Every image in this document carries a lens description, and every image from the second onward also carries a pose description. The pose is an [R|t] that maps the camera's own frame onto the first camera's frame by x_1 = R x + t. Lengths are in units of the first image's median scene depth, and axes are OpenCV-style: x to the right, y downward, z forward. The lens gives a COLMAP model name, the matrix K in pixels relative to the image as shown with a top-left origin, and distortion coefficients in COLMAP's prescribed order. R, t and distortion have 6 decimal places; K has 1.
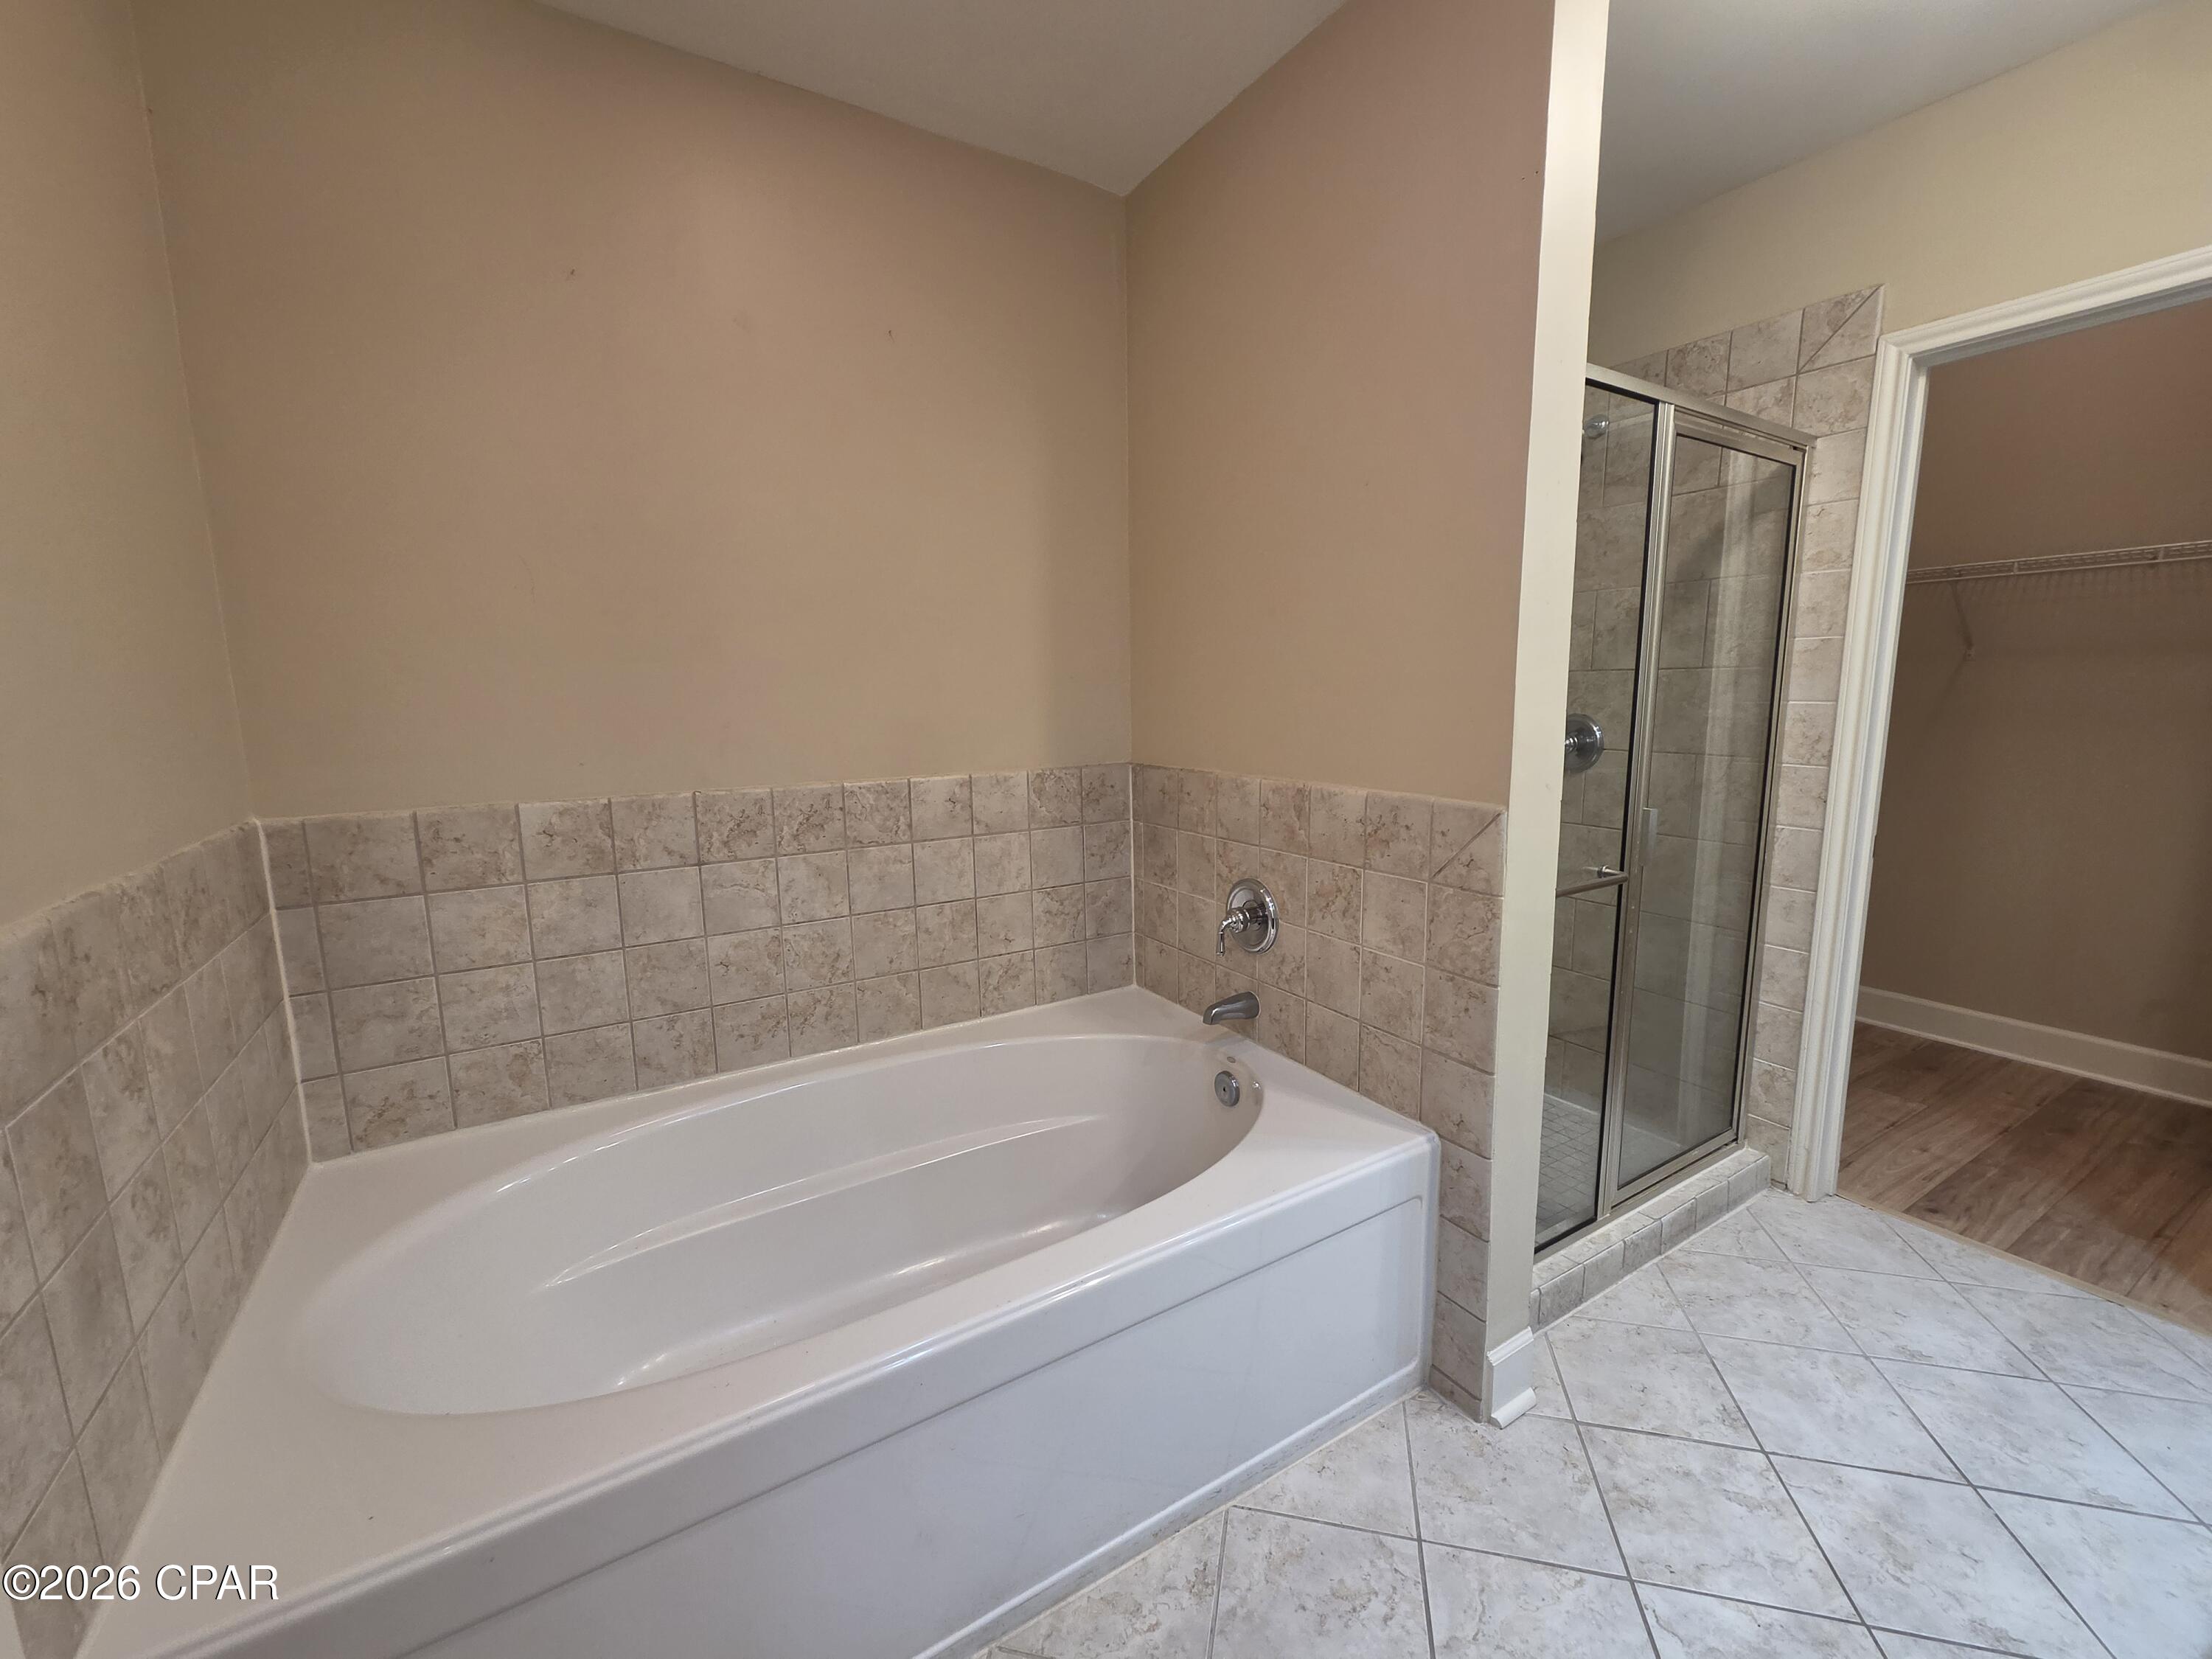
lens RADIAL K [[913.3, 0, 1106.0], [0, 913.3, 829.5], [0, 0, 1]] dist [-0.001847, -0.001062]
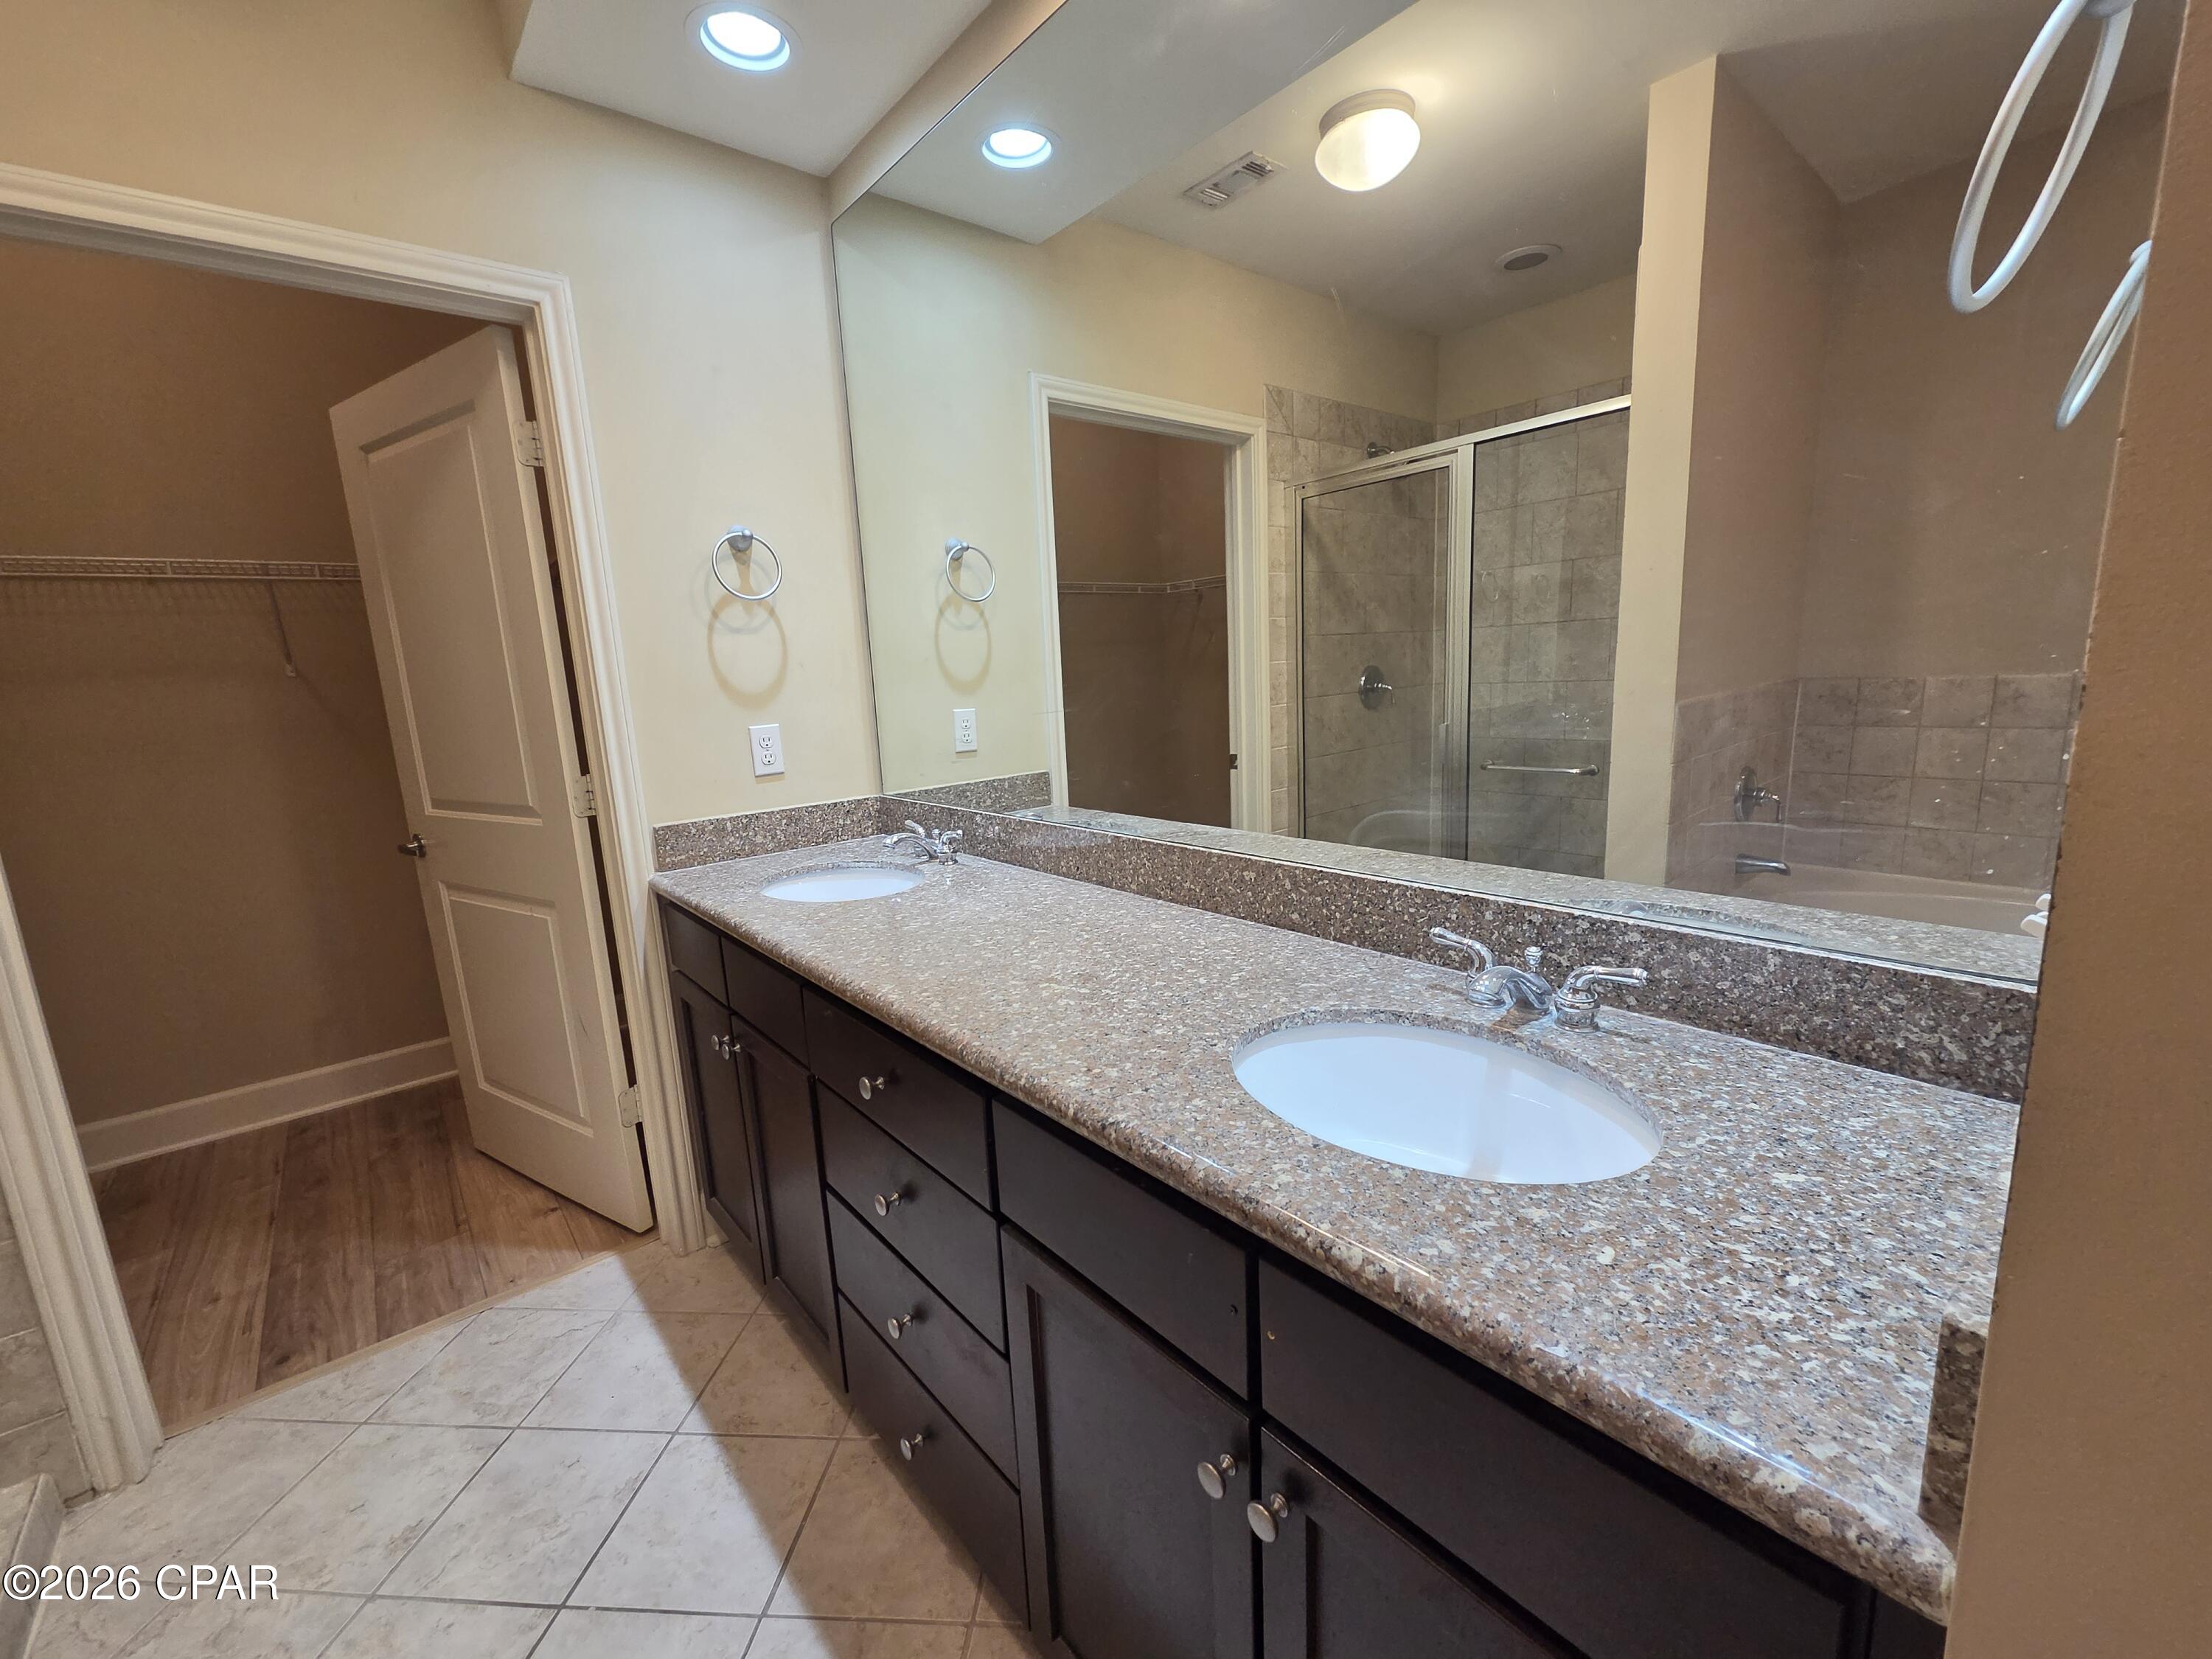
lens RADIAL K [[913.3, 0, 1106.0], [0, 913.3, 829.5], [0, 0, 1]] dist [-0.001847, -0.001062]
pose [[-0.144634, -0.154317, 0.977378, 0.092390], [0.198399, 0.963182, 0.181435, -0.032031], [-0.969391, 0.220153, -0.108693, 0.280540]]
